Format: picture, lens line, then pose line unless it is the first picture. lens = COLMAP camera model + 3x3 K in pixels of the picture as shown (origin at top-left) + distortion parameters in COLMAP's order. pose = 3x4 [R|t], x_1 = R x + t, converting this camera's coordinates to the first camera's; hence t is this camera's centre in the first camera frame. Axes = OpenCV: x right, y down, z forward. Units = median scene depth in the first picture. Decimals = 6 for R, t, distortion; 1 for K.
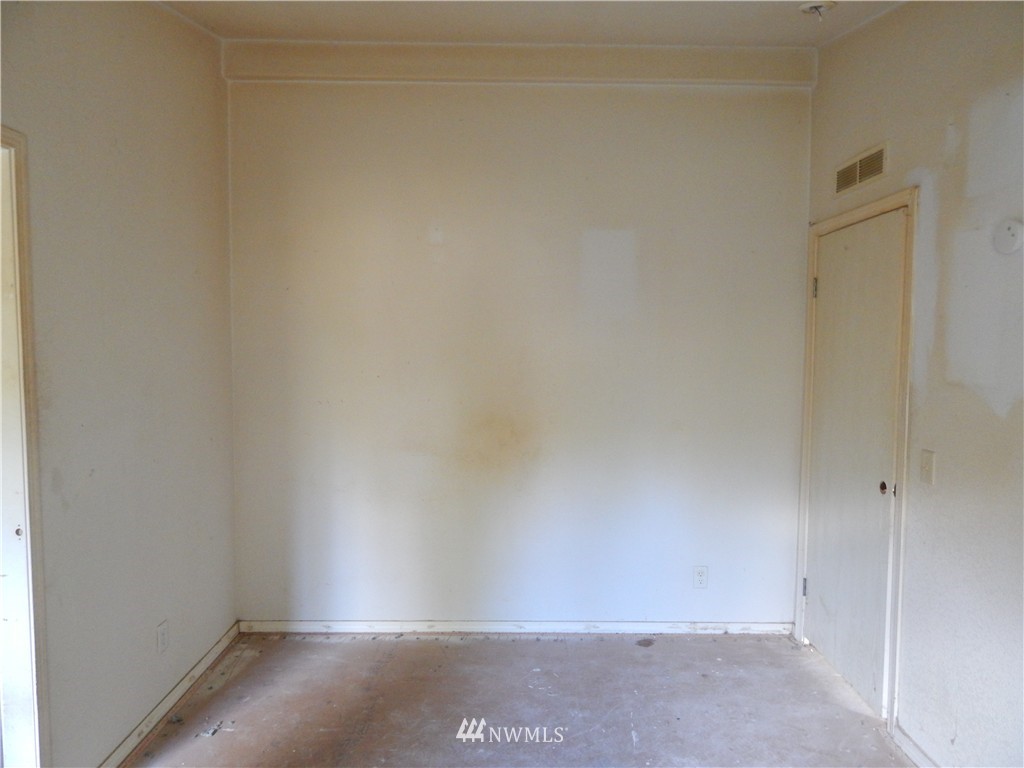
lens RADIAL K [[673.4, 0, 512.6], [0, 673.4, 381.4], [0, 0, 1]] dist [0.001638, -0.004427]
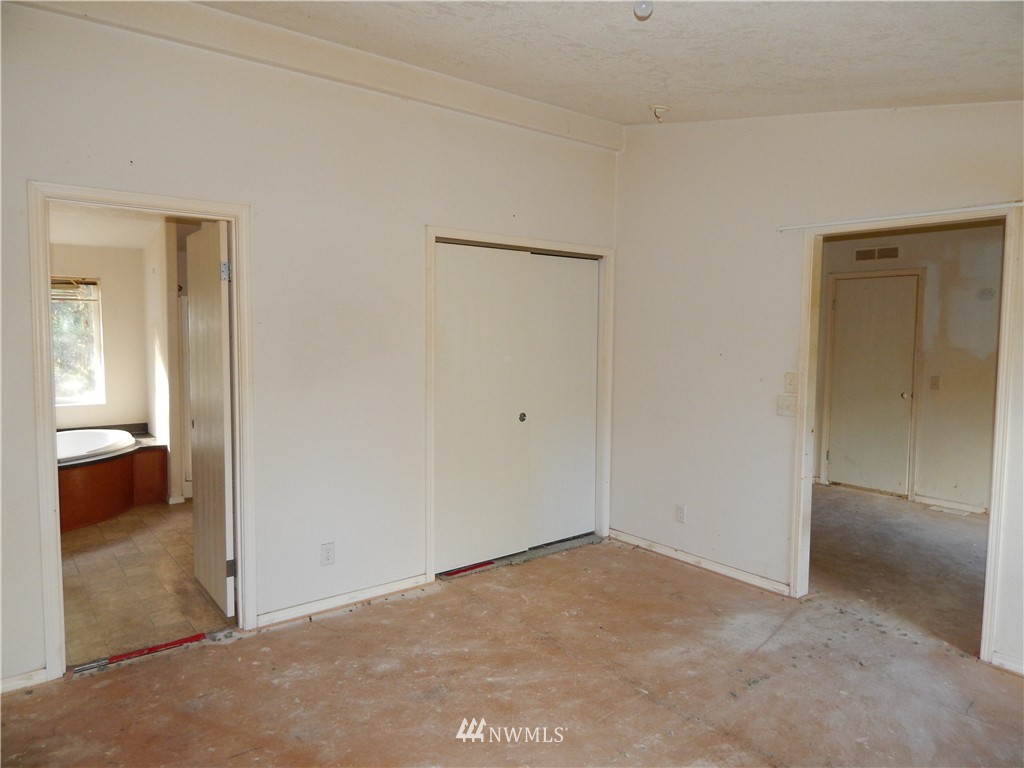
lens RADIAL K [[673.4, 0, 512.6], [0, 673.4, 381.4], [0, 0, 1]] dist [0.001638, -0.004427]
pose [[0.789191, -0.045513, 0.612459, -1.737964], [0.034767, 0.998962, 0.029435, -0.004676], [-0.613163, -0.001937, 0.789954, 0.000296]]
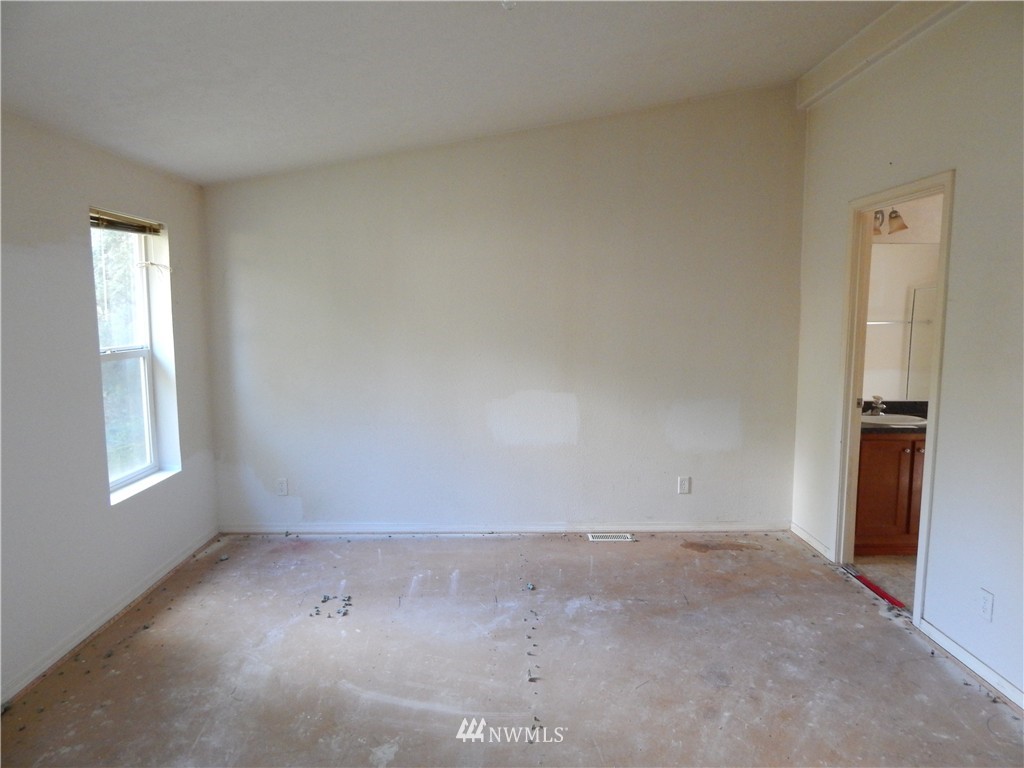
lens RADIAL K [[673.4, 0, 512.6], [0, 673.4, 381.4], [0, 0, 1]] dist [0.001638, -0.004427]
pose [[0.013598, 0.102210, -0.994670, -0.374495], [-0.063306, 0.992854, 0.101158, -0.021882], [0.997902, 0.061593, 0.019971, 0.495872]]
